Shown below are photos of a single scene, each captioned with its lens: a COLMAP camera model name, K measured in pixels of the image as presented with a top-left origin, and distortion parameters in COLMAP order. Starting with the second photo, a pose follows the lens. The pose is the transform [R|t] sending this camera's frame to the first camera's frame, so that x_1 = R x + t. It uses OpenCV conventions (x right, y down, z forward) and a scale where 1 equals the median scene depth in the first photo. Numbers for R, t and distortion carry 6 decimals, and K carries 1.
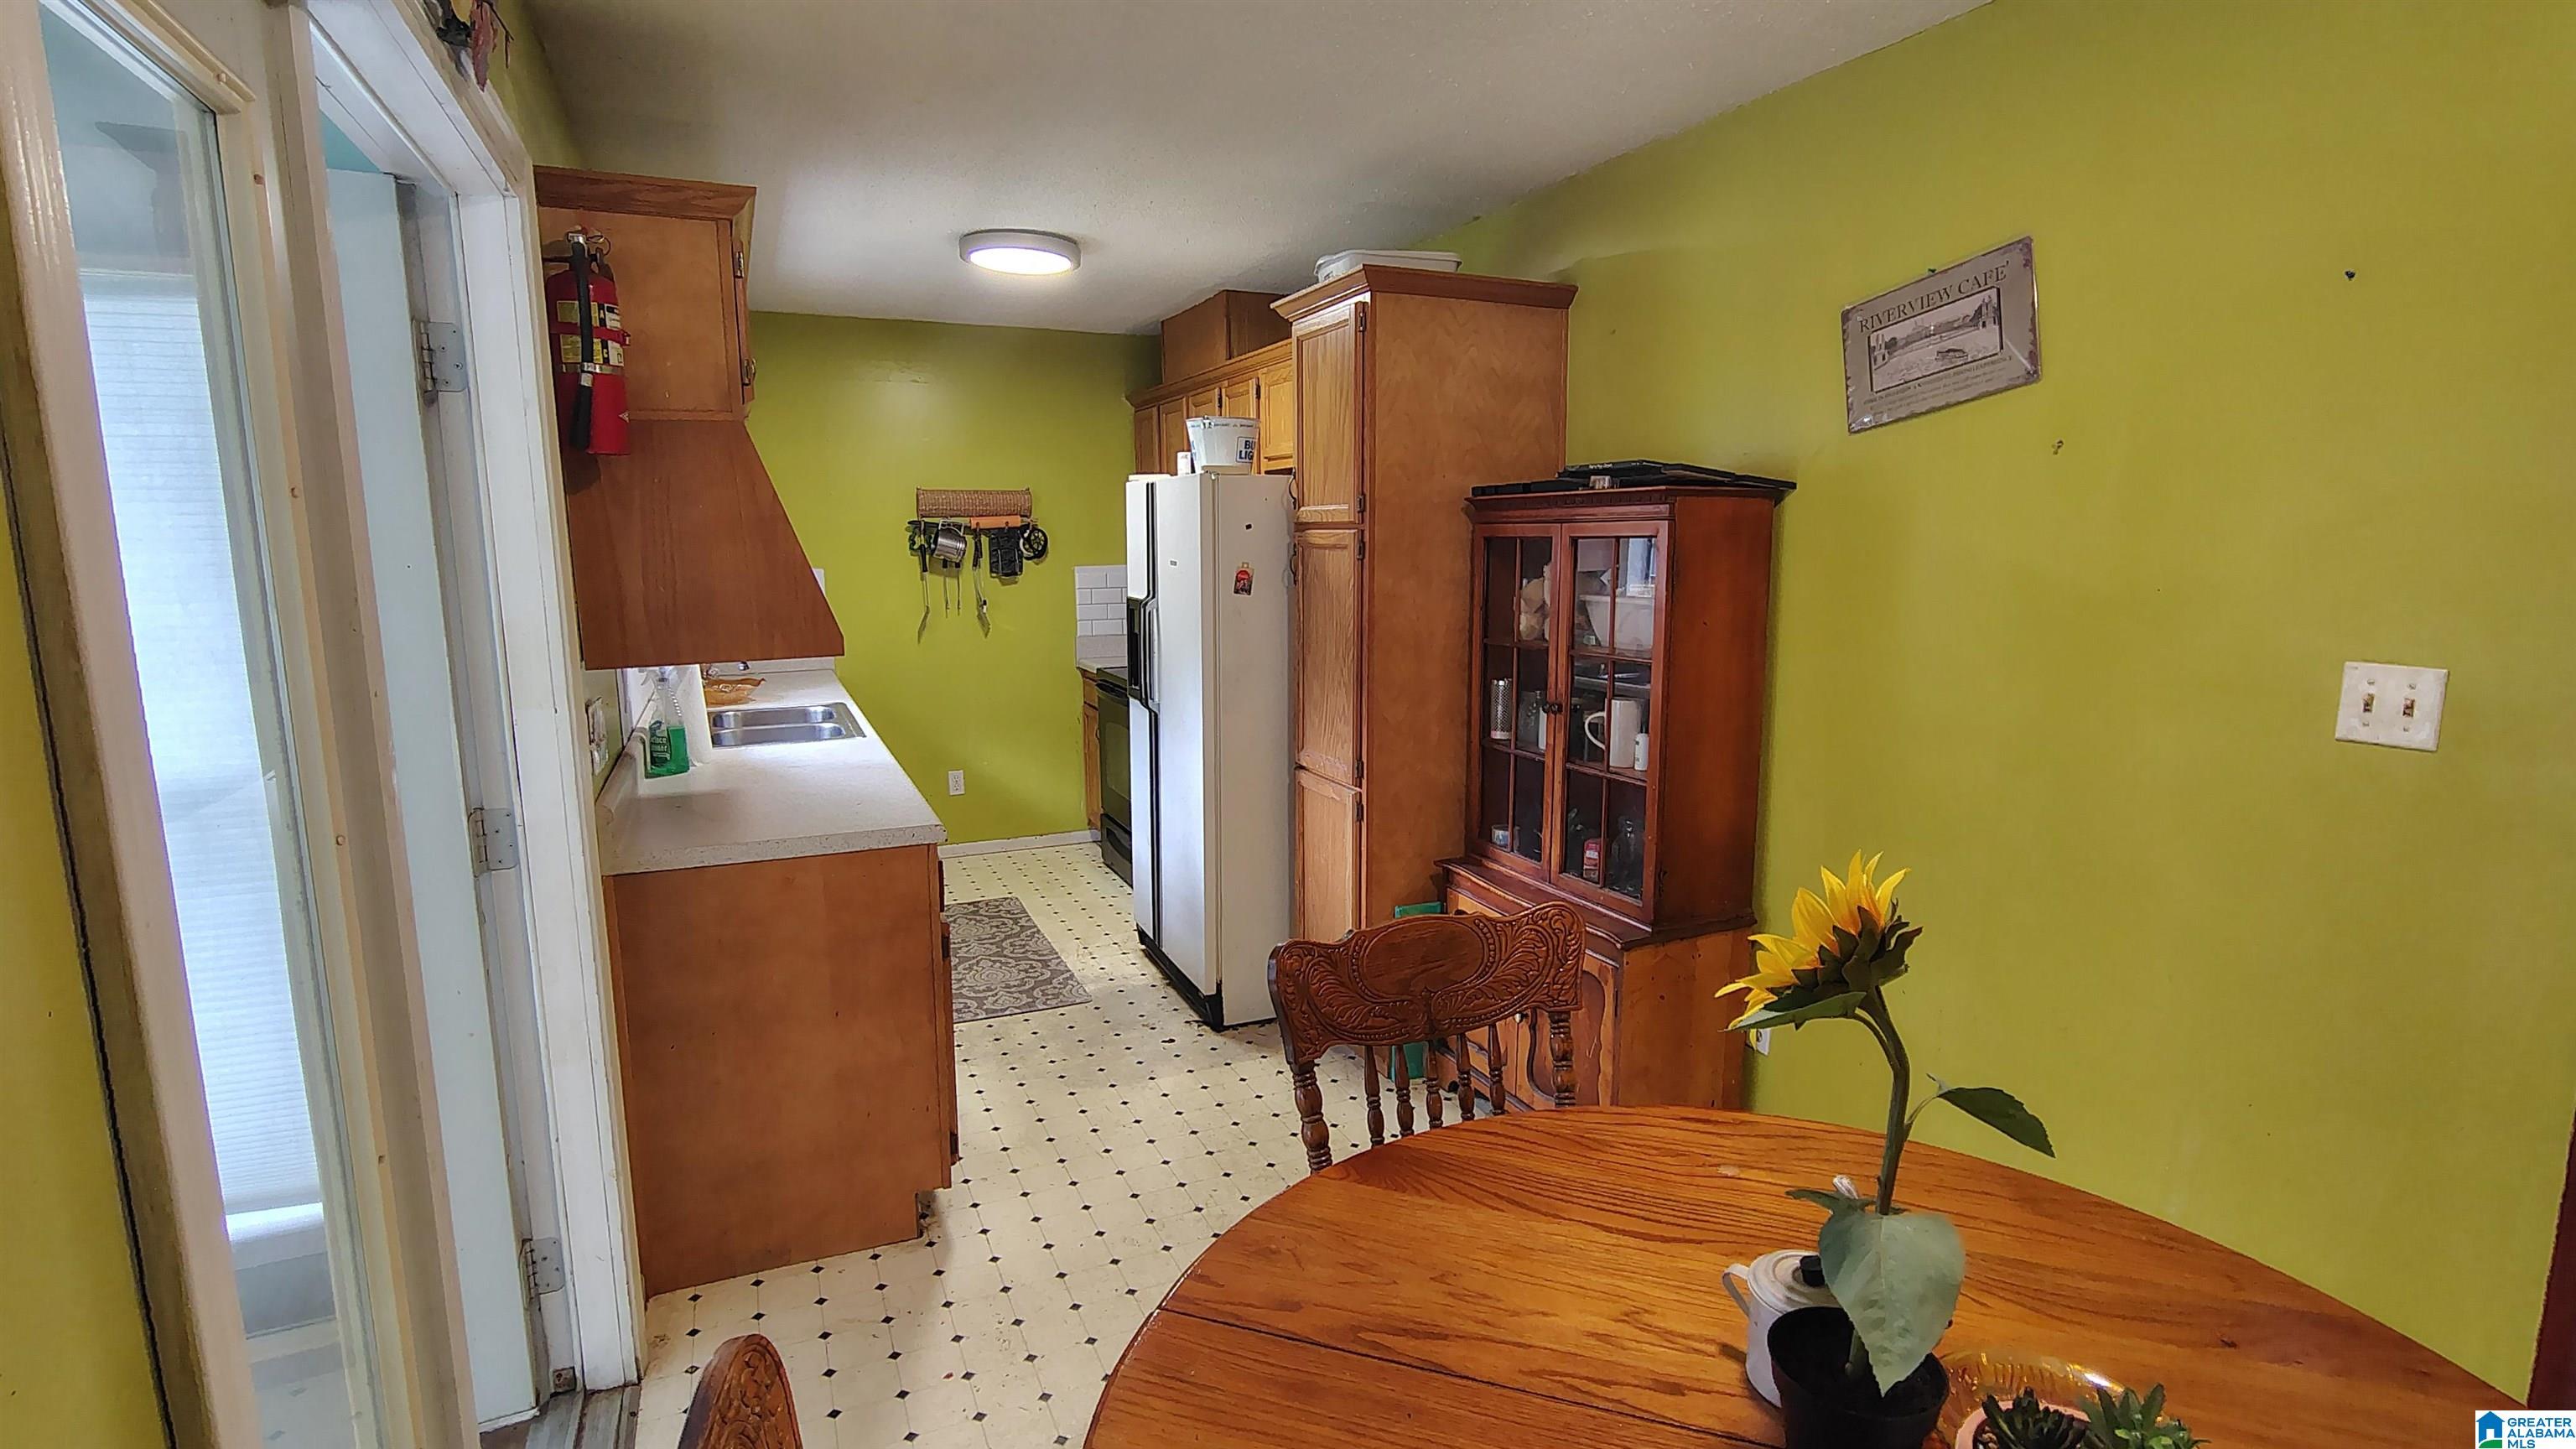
lens RADIAL K [[1199.8, 0, 1290.0], [0, 1199.8, 725.5], [0, 0, 1]] dist [-0.011147, 0.001669]
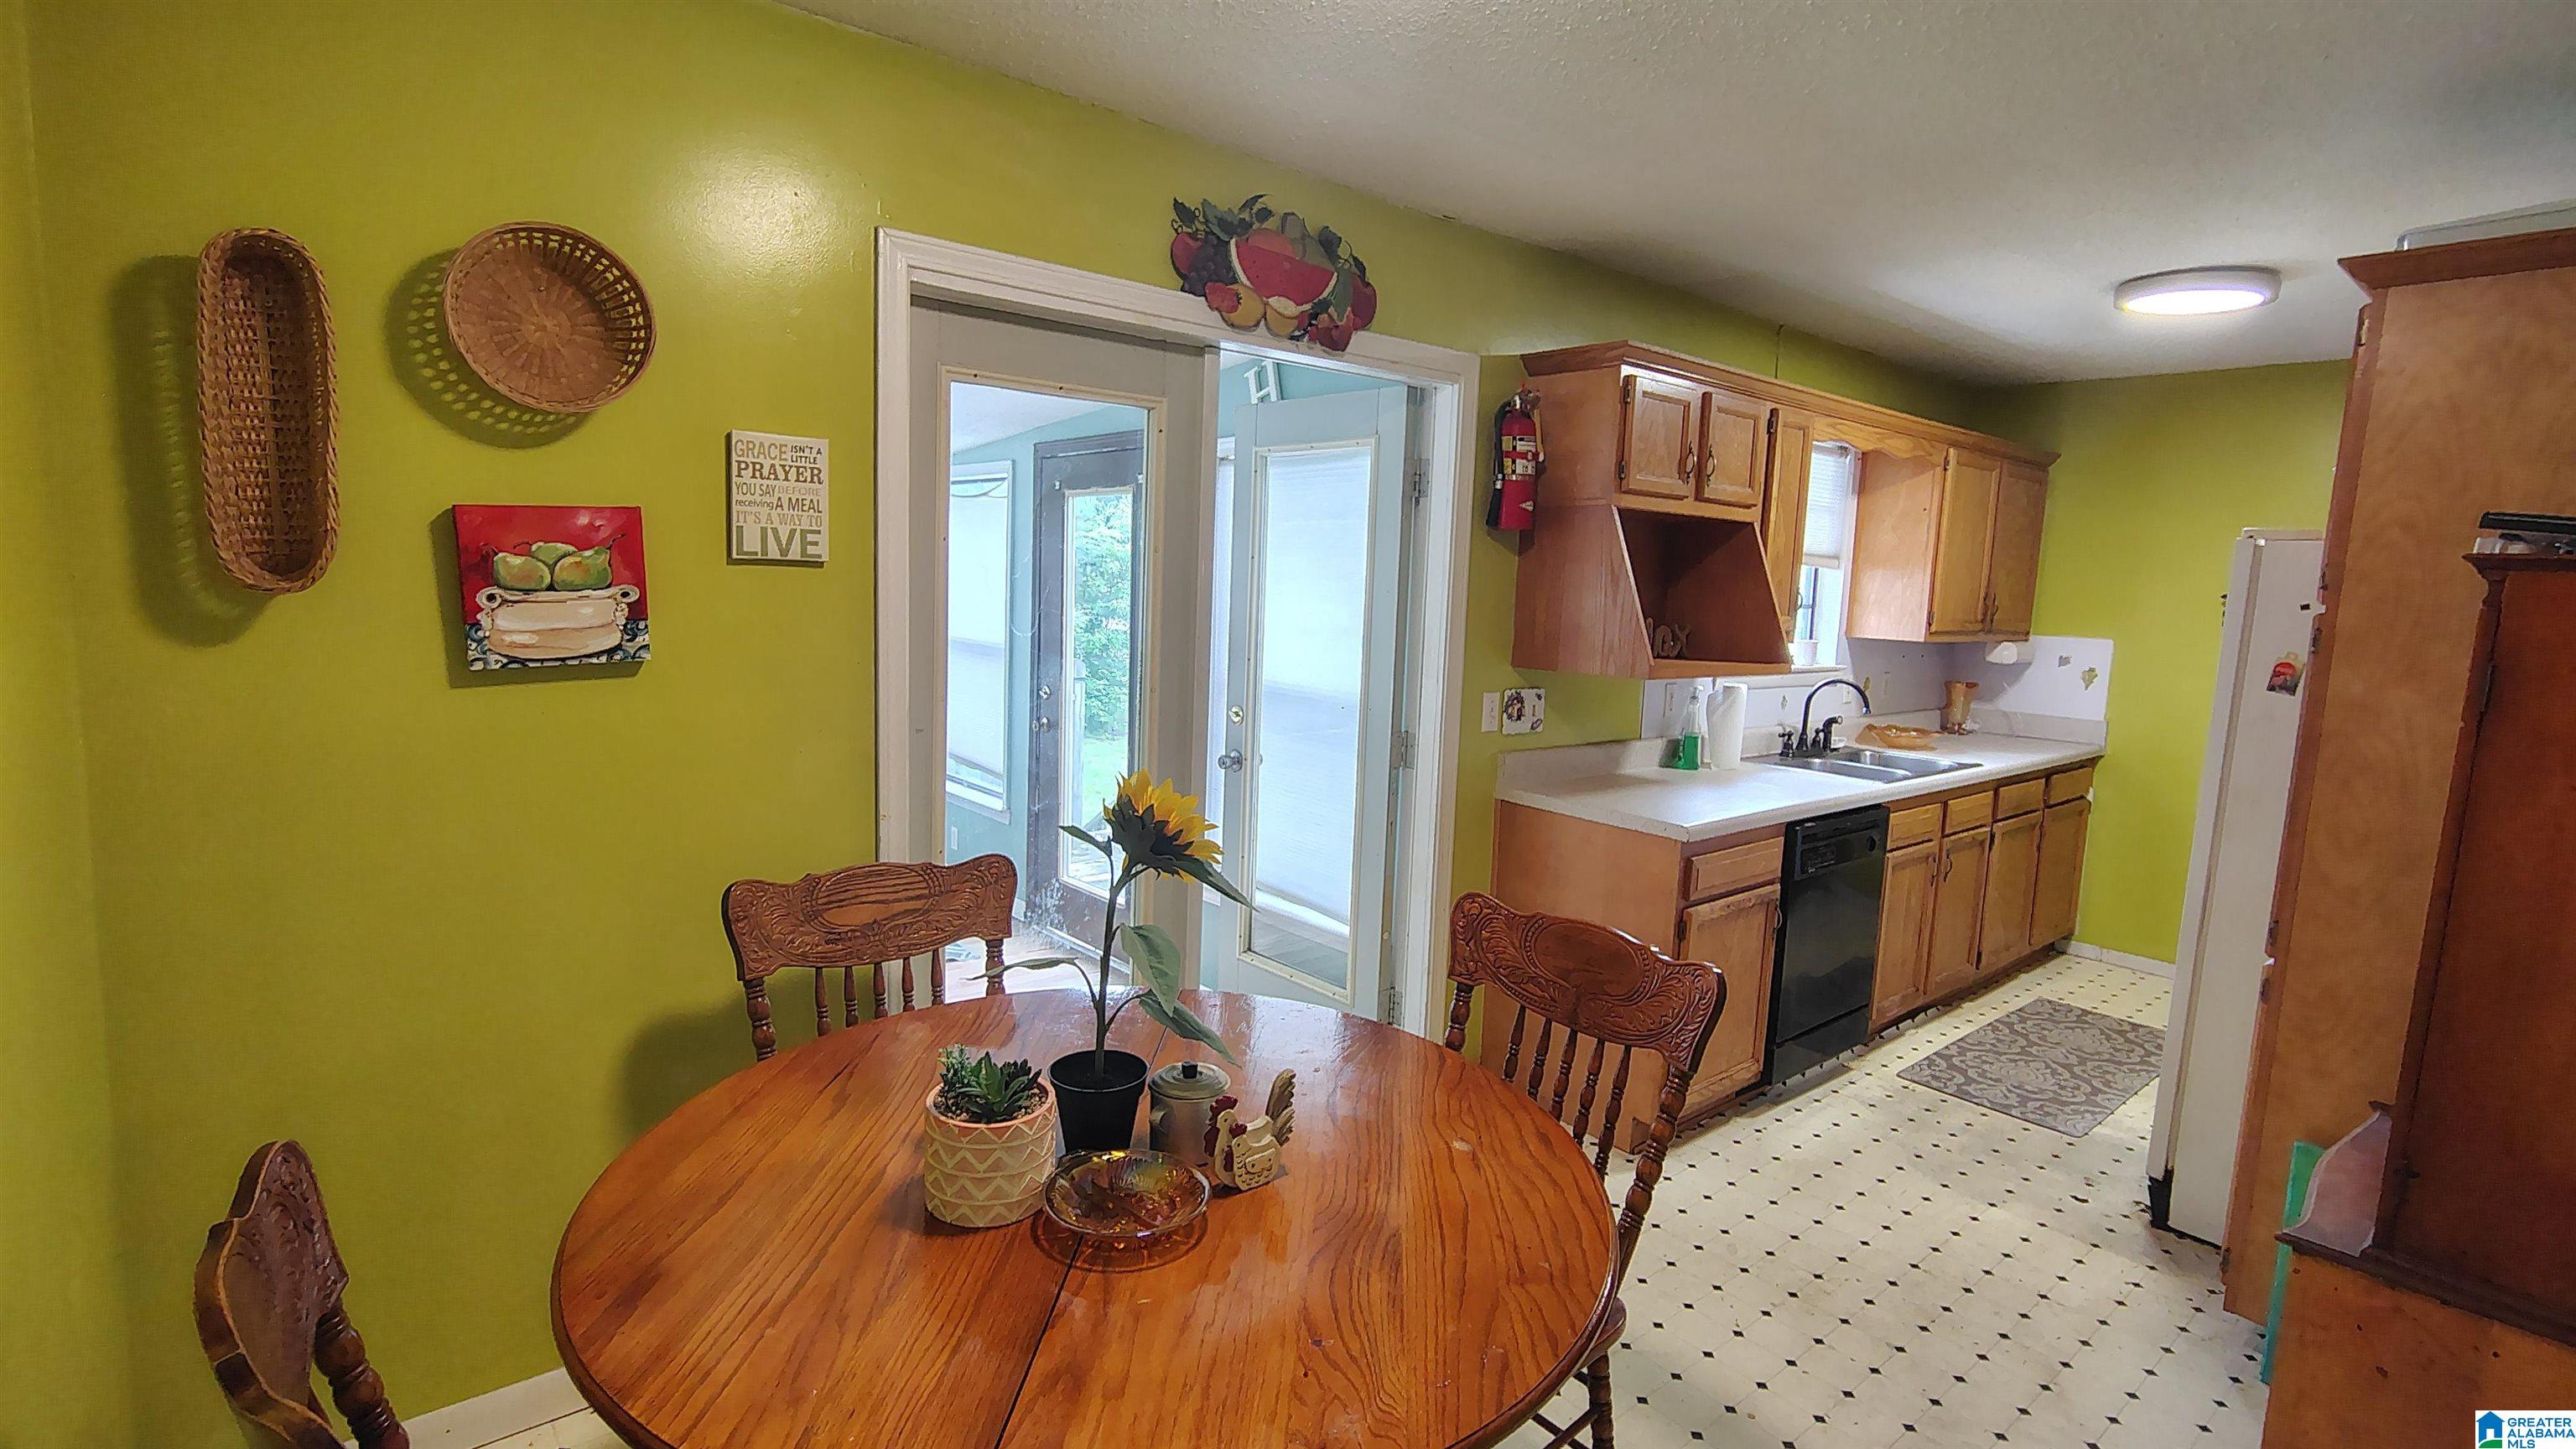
lens RADIAL K [[1199.8, 0, 1292.4], [0, 1199.8, 726.1], [0, 0, 1]] dist [-0.011147, 0.001669]
pose [[0.272933, 0.139099, -0.951924, 0.541665], [-0.193334, 0.977236, 0.087365, -0.033383], [0.942406, 0.160195, 0.293613, 0.181972]]
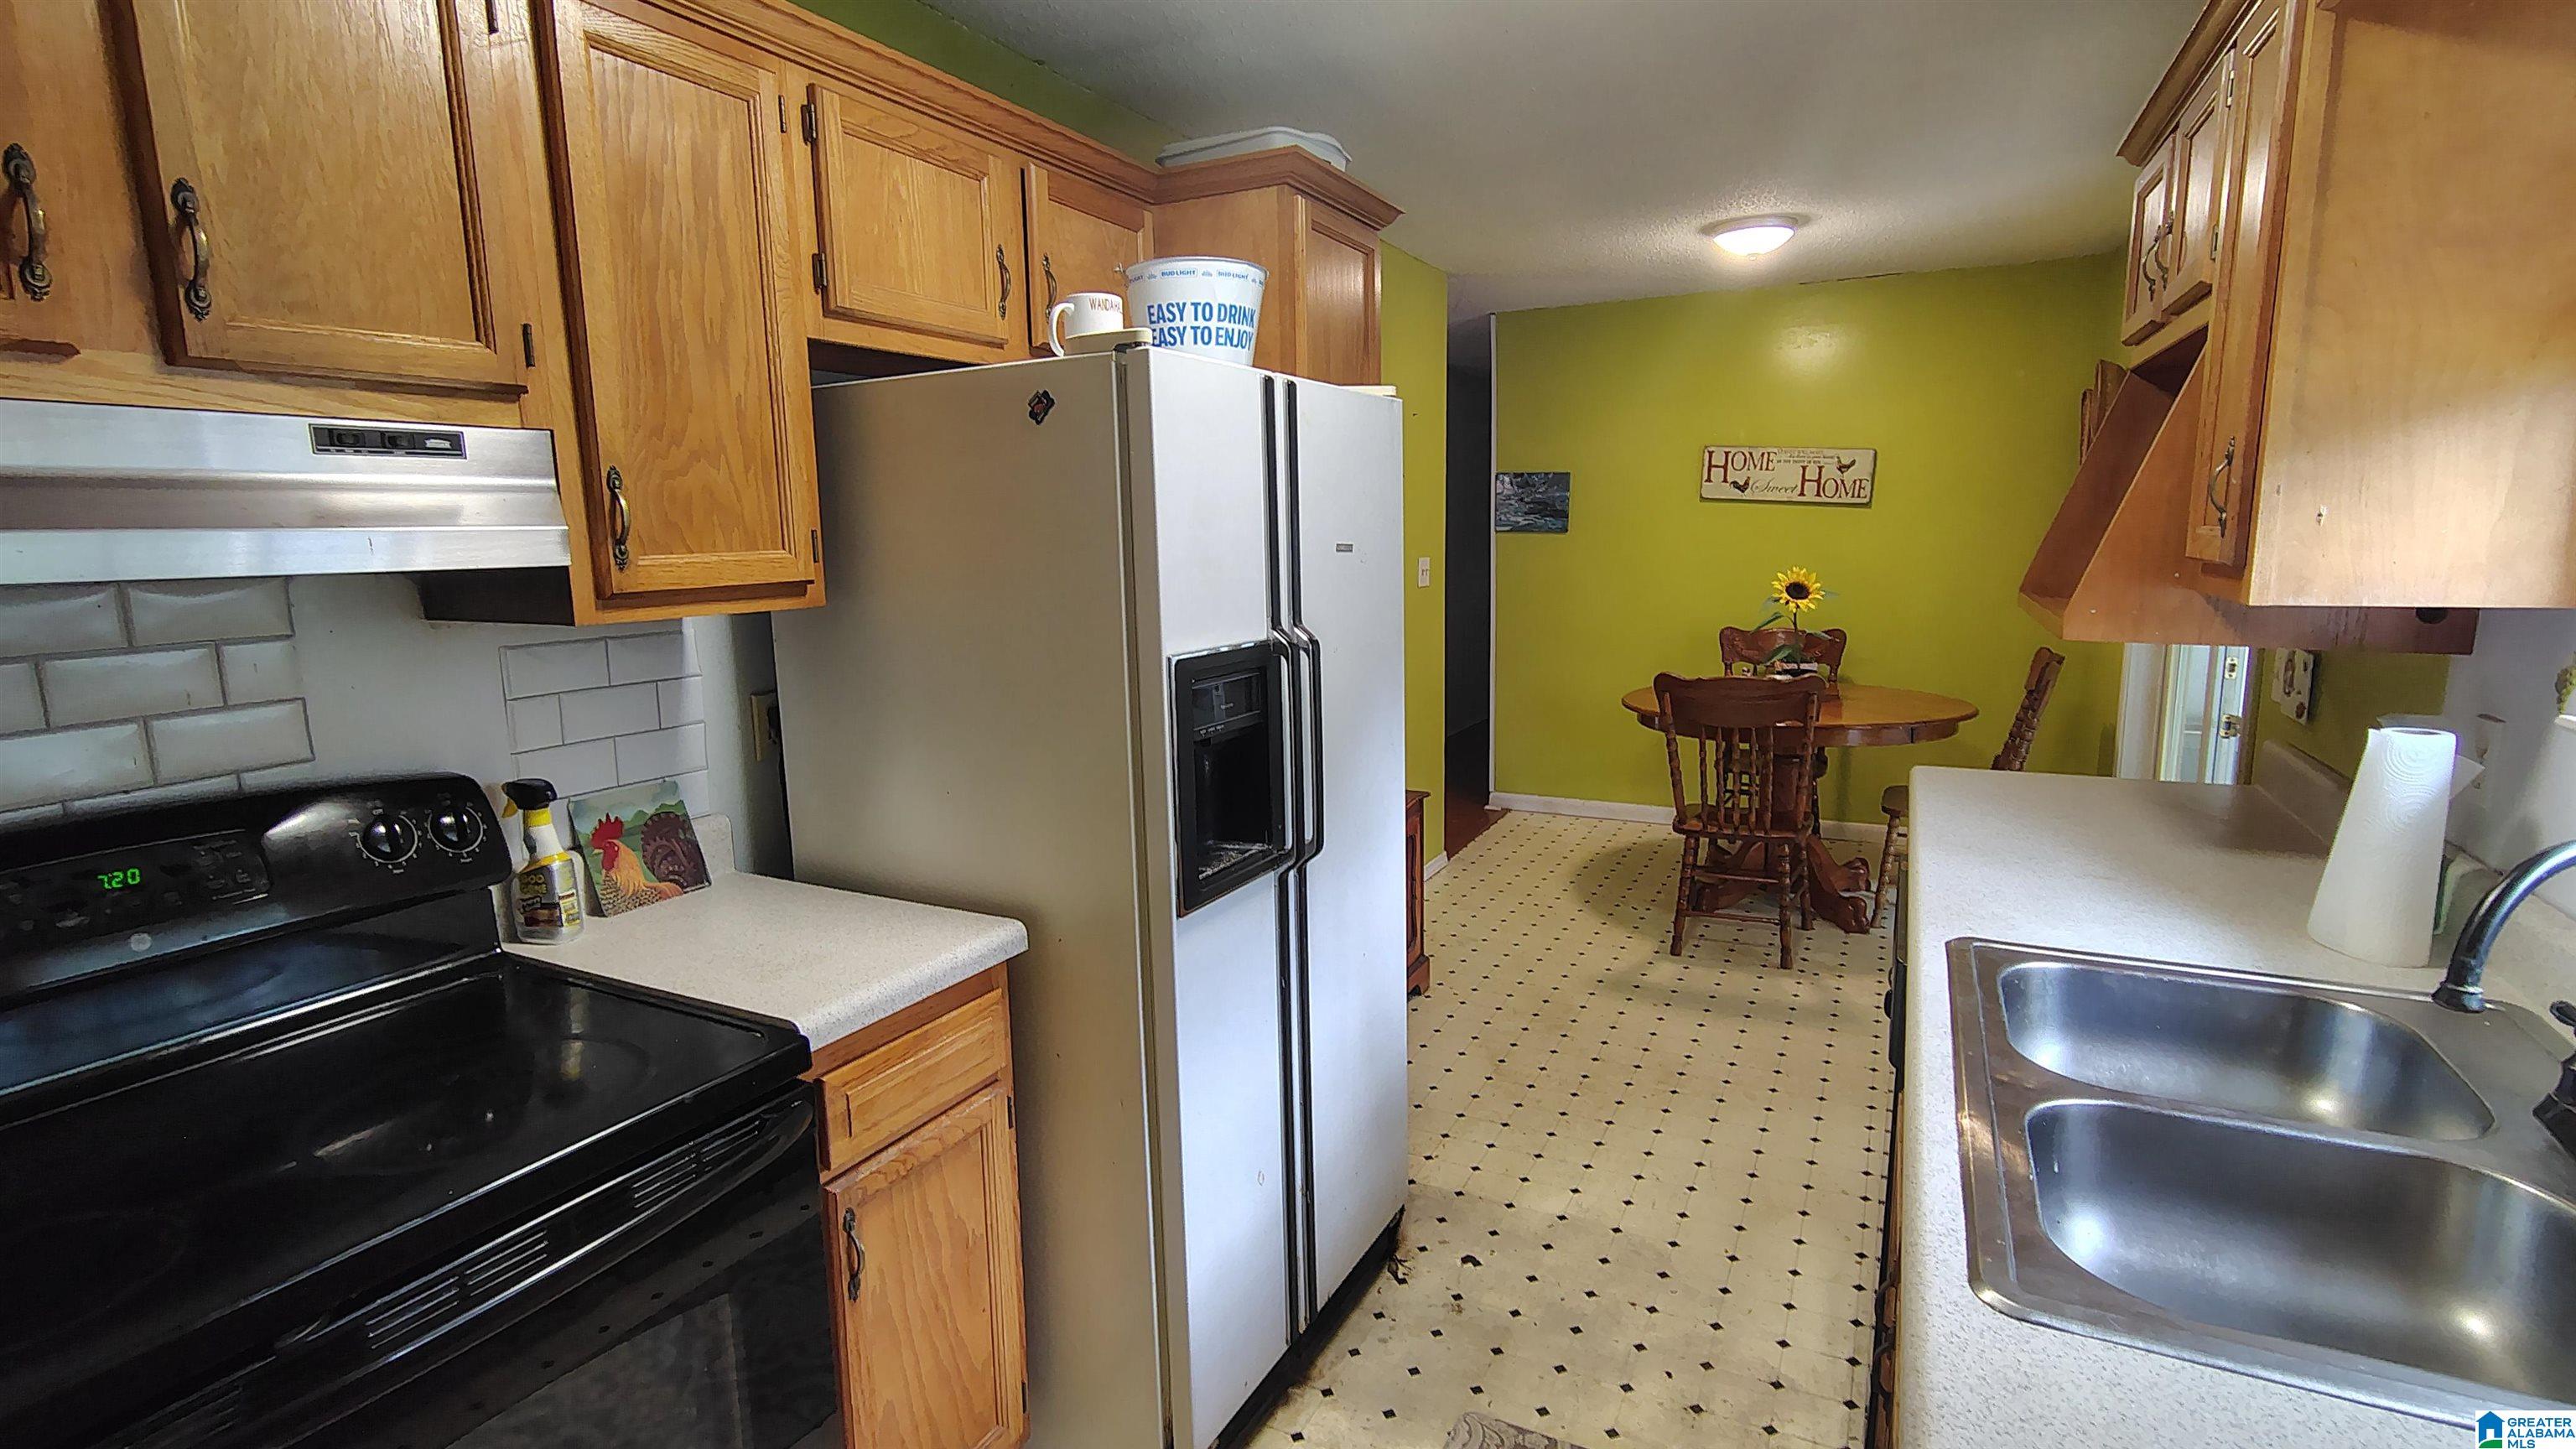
lens RADIAL K [[1199.8, 0, 1284.0], [0, 1199.8, 720.9], [0, 0, 1]] dist [-0.011147, 0.001669]
pose [[-0.622049, -0.109940, 0.775222, -0.552958], [0.138296, 0.959099, 0.246988, -0.215248], [-0.770668, 0.260849, -0.581402, 1.482471]]
